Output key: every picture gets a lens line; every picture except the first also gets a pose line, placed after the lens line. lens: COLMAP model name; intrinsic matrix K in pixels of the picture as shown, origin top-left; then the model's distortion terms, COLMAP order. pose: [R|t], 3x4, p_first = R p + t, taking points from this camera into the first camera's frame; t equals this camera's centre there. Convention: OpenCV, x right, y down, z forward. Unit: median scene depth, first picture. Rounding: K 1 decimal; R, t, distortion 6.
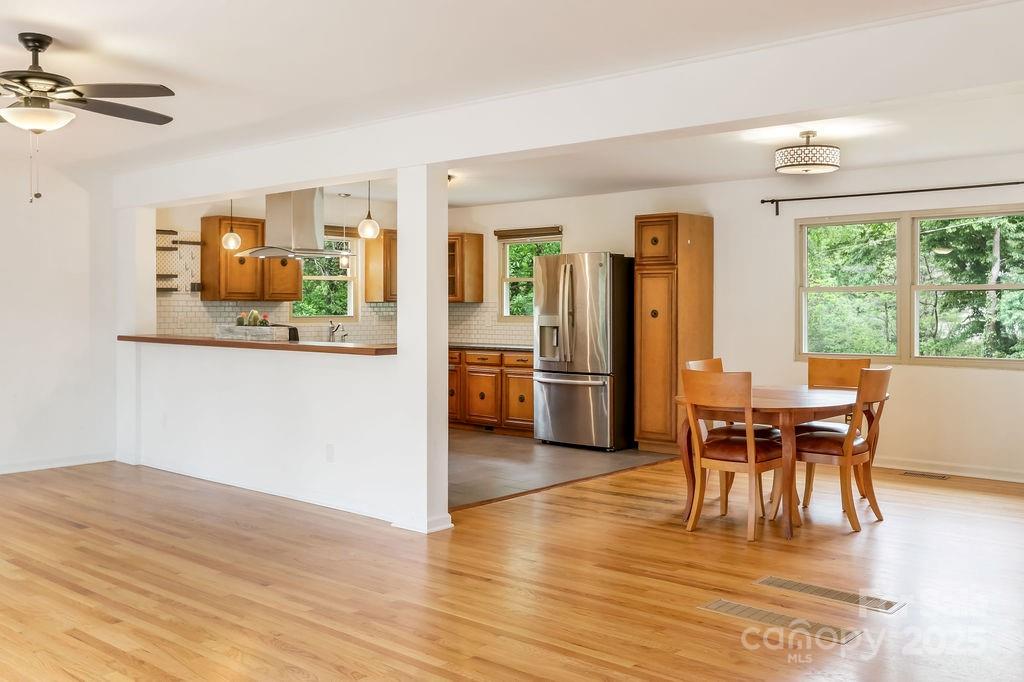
lens RADIAL K [[950.9, 0, 510.5], [0, 950.9, 316.5], [0, 0, 1]] dist [-0.061384, 0.160001]
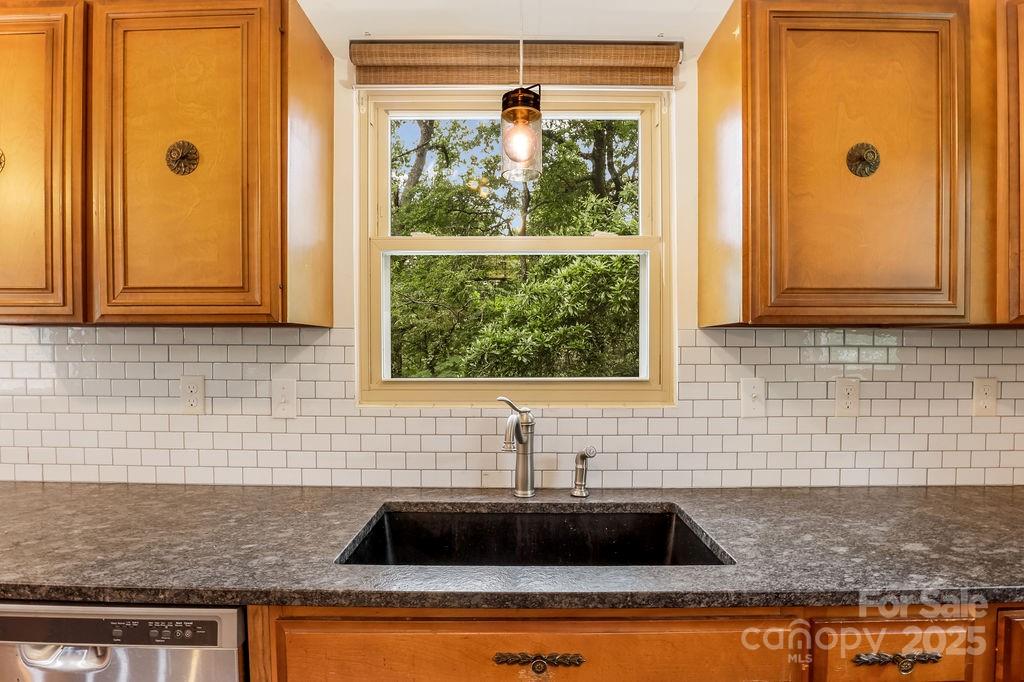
lens RADIAL K [[510.0, 0, 510.1], [0, 510.0, 356.6], [0, 0, 1]] dist [-0.021055, 0.000181]
pose [[0.655188, 0.014077, -0.755334, -0.098711], [-0.008629, 0.999901, 0.011150, -0.010491], [0.755416, -0.000788, 0.655245, 1.086467]]
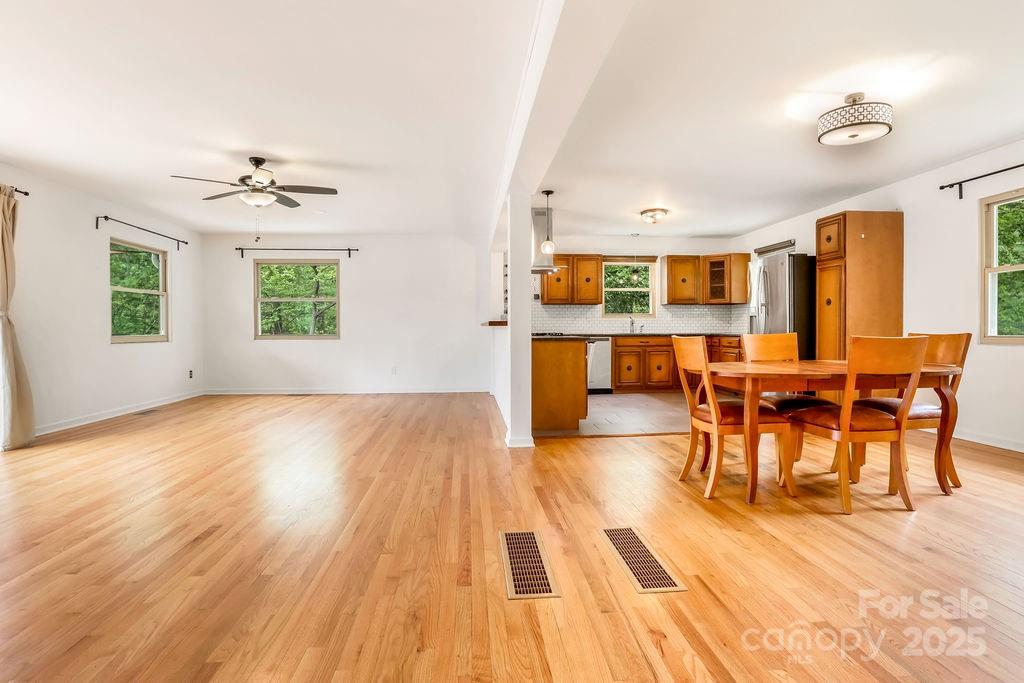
lens RADIAL K [[533.0, 0, 514.7], [0, 533.0, 333.9], [0, 0, 1]] dist [-0.030162, 0.000484]
pose [[0.722947, 0.003369, -0.690896, 0.331870], [-0.001520, 0.999993, 0.003286, 0.035869], [0.690902, -0.001326, 0.722947, 0.285245]]
